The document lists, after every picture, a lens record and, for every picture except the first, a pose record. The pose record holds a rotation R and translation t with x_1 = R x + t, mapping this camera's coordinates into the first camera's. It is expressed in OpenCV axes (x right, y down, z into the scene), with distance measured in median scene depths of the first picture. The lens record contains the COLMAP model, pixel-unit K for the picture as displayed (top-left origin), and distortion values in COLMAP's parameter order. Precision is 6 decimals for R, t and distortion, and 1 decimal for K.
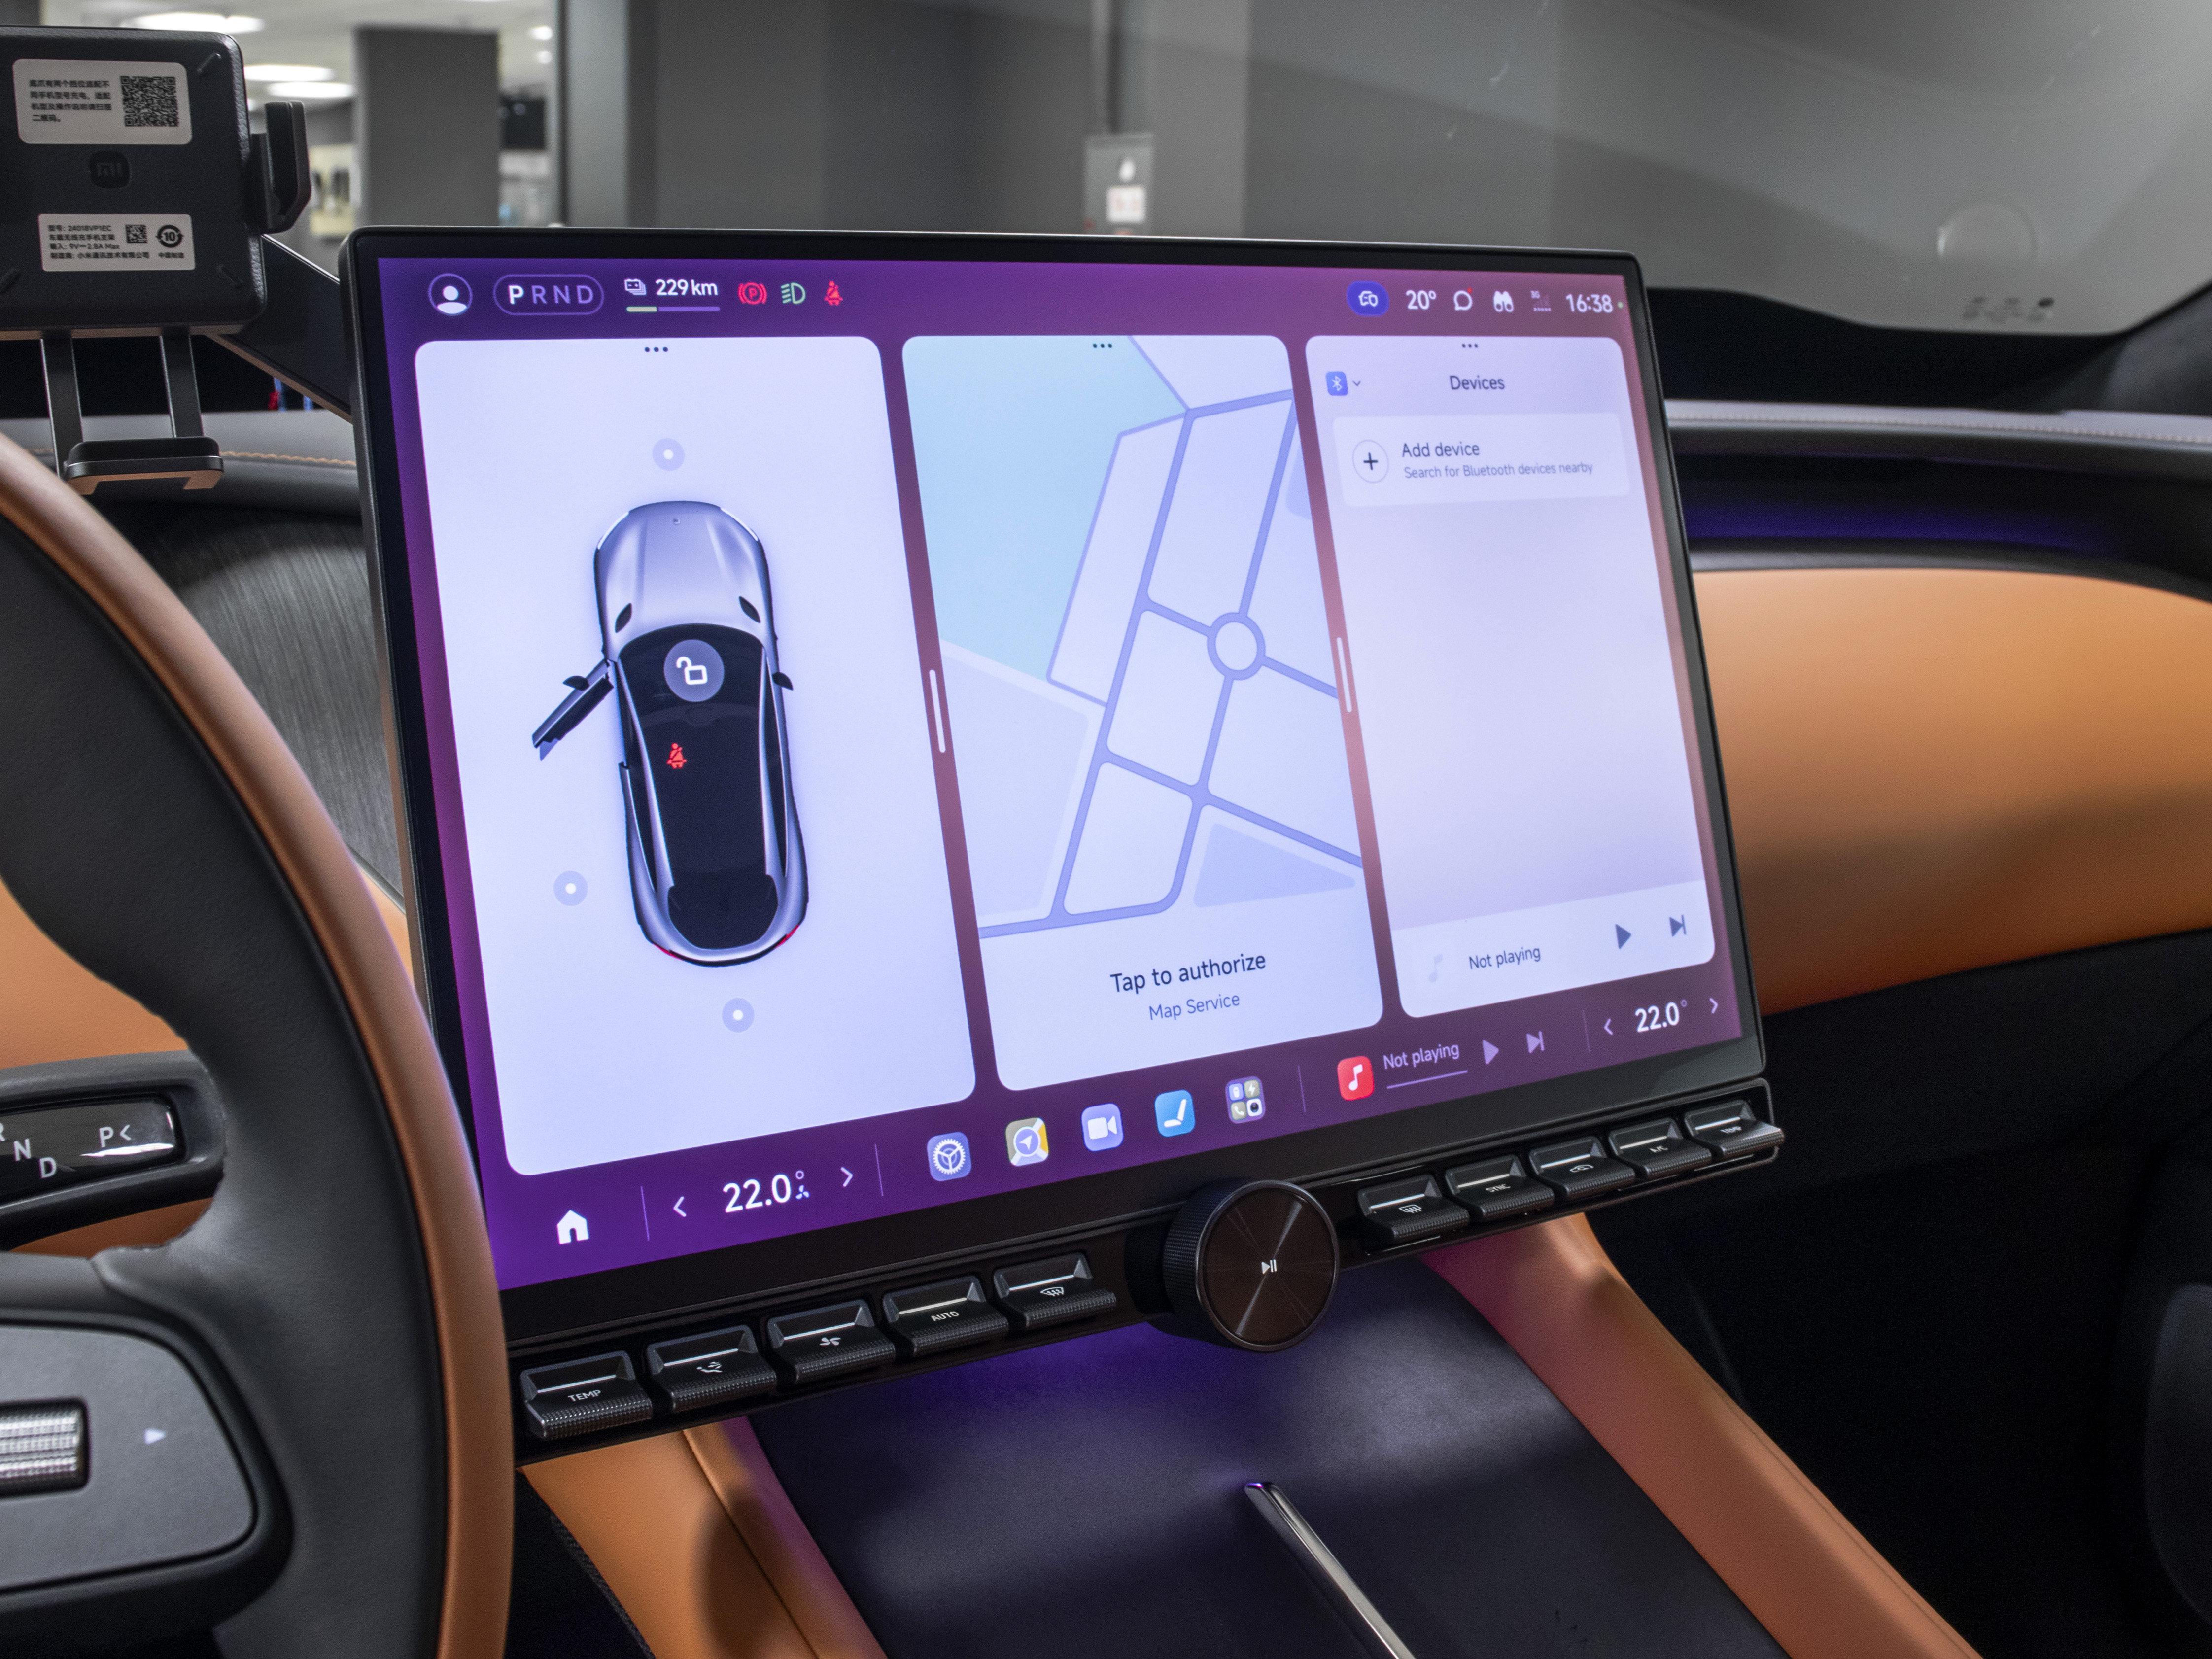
lens RADIAL K [[2326.9, 0, 1109.8], [0, 2326.9, 661.7], [0, 0, 1]] dist [-0.184201, 0.200511]
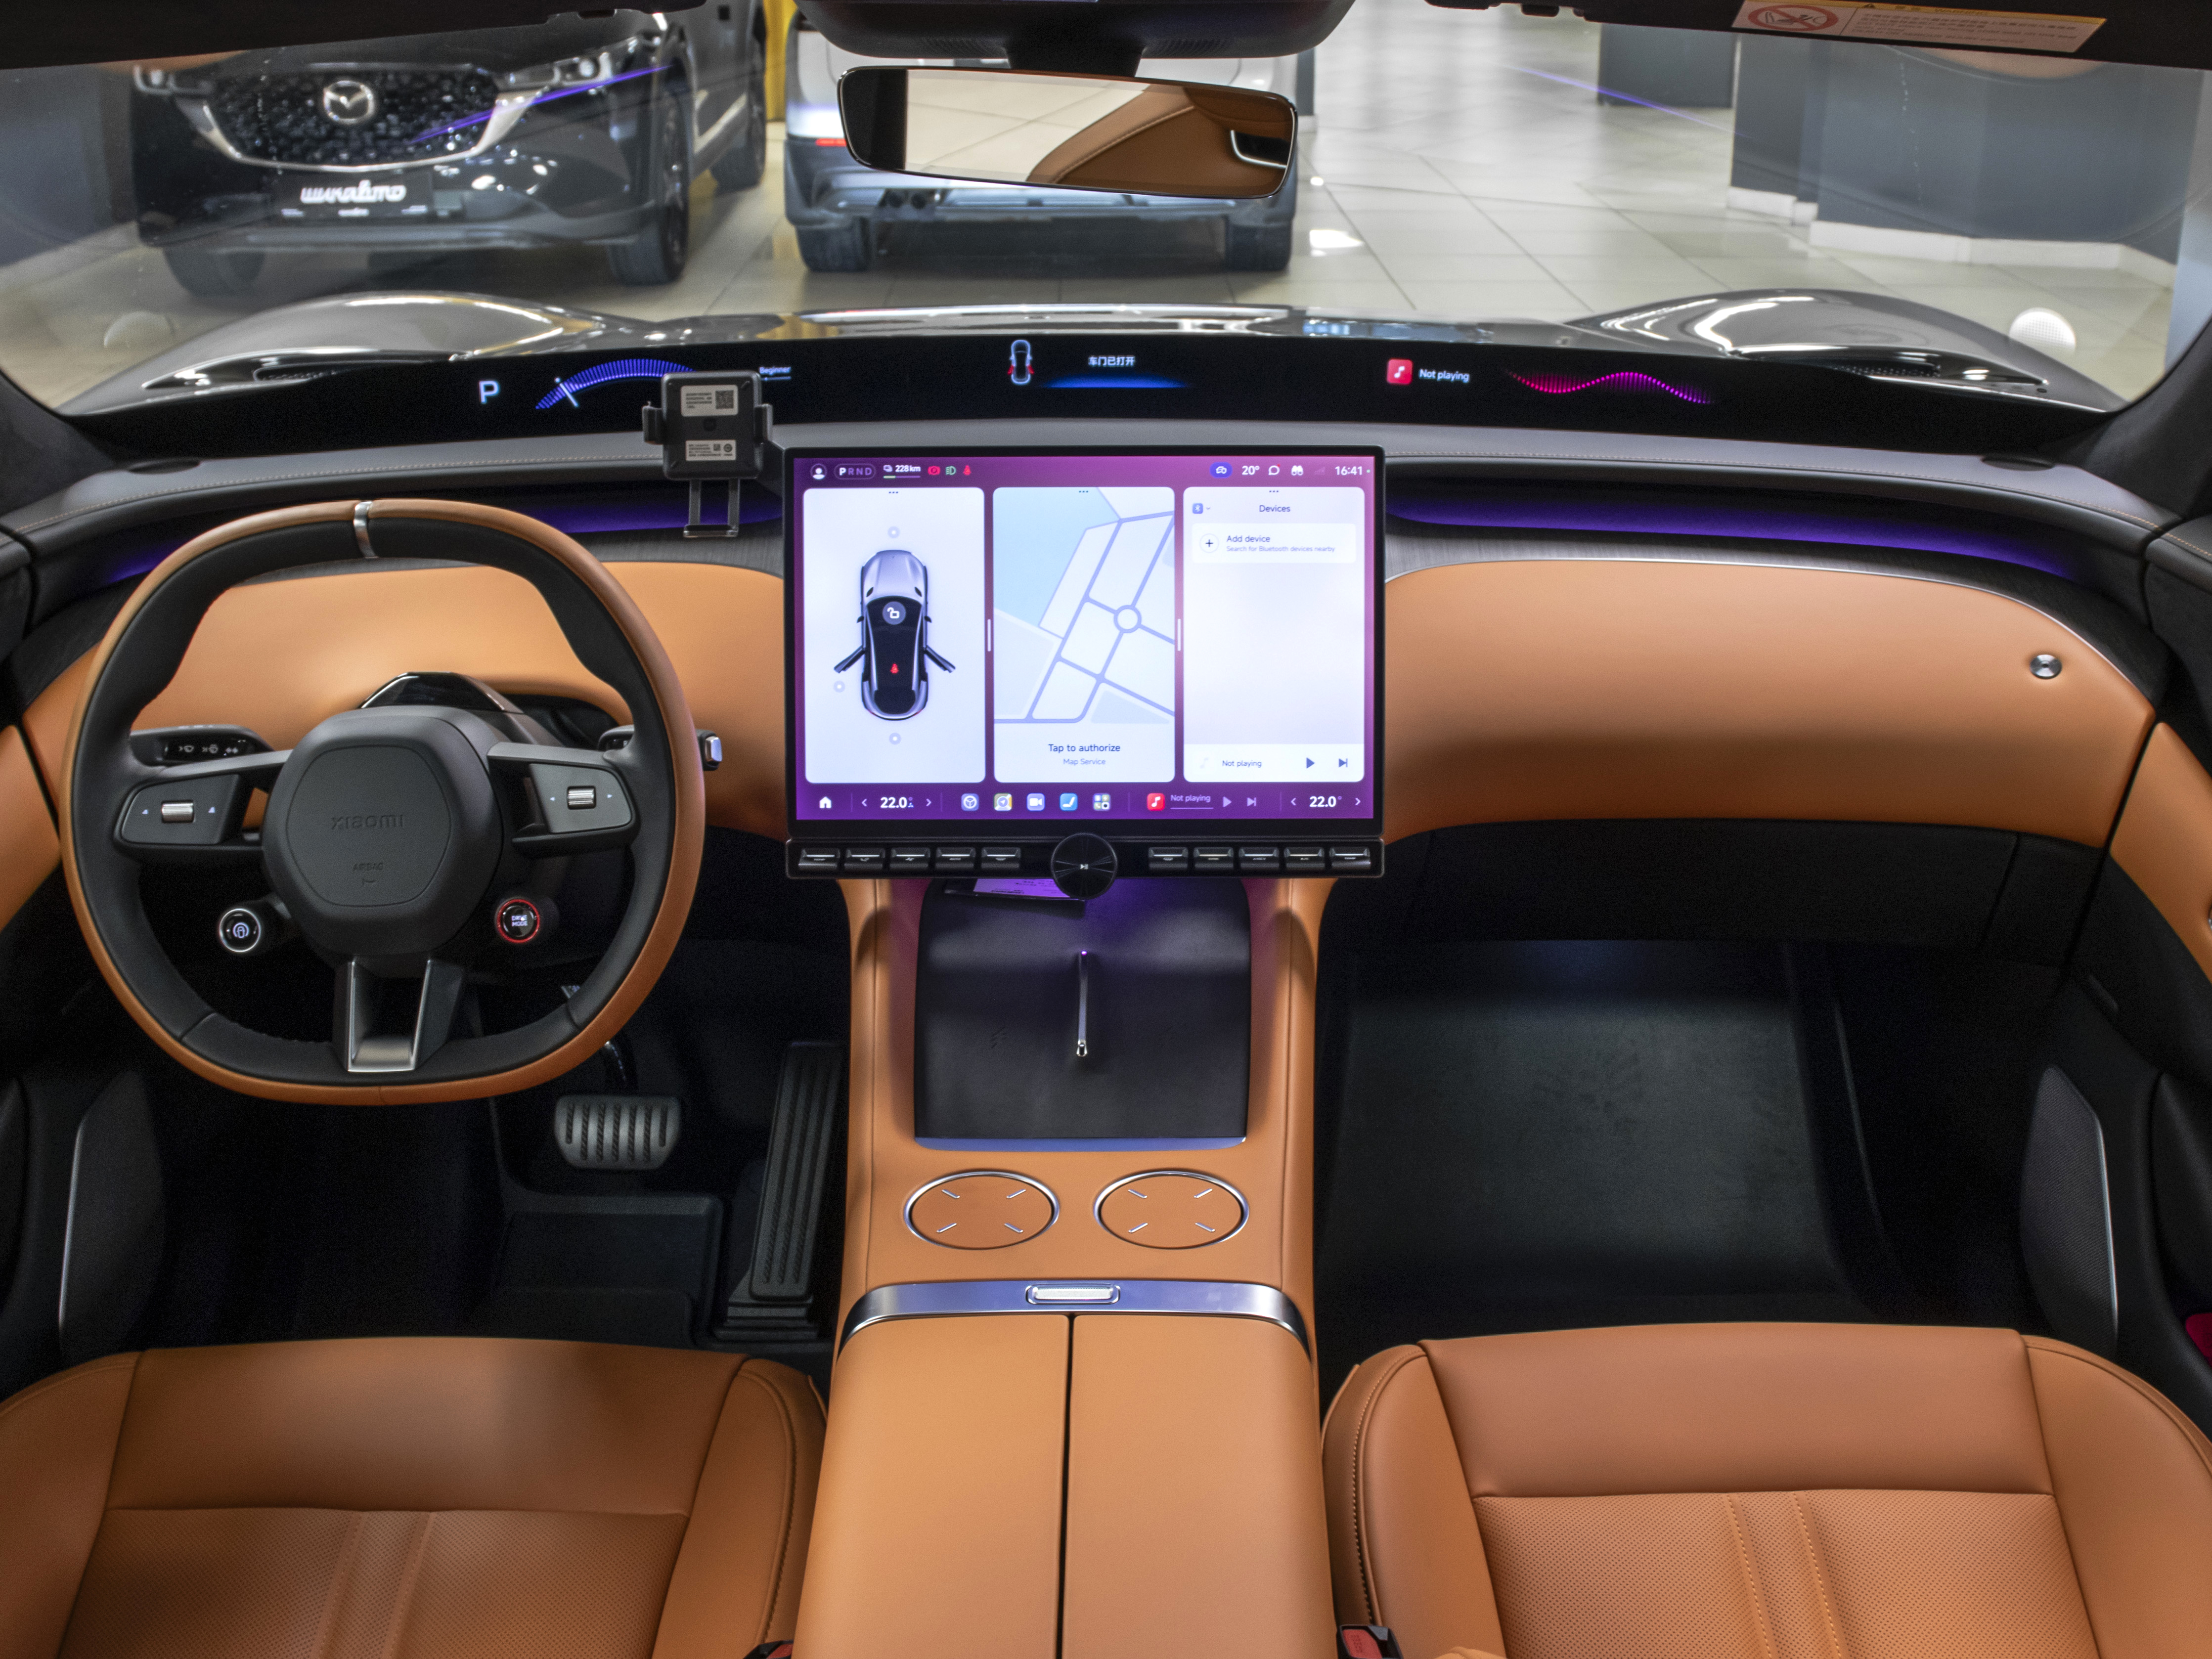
lens RADIAL K [[2326.7, 0, 1109.8], [0, 2326.7, 661.7], [0, 0, 1]] dist [-0.184201, 0.200511]
pose [[0.865067, 0.136731, -0.482663, 1.261429], [-0.066871, 0.984982, 0.159180, -0.361116], [0.497179, -0.105425, 0.861219, -1.145761]]
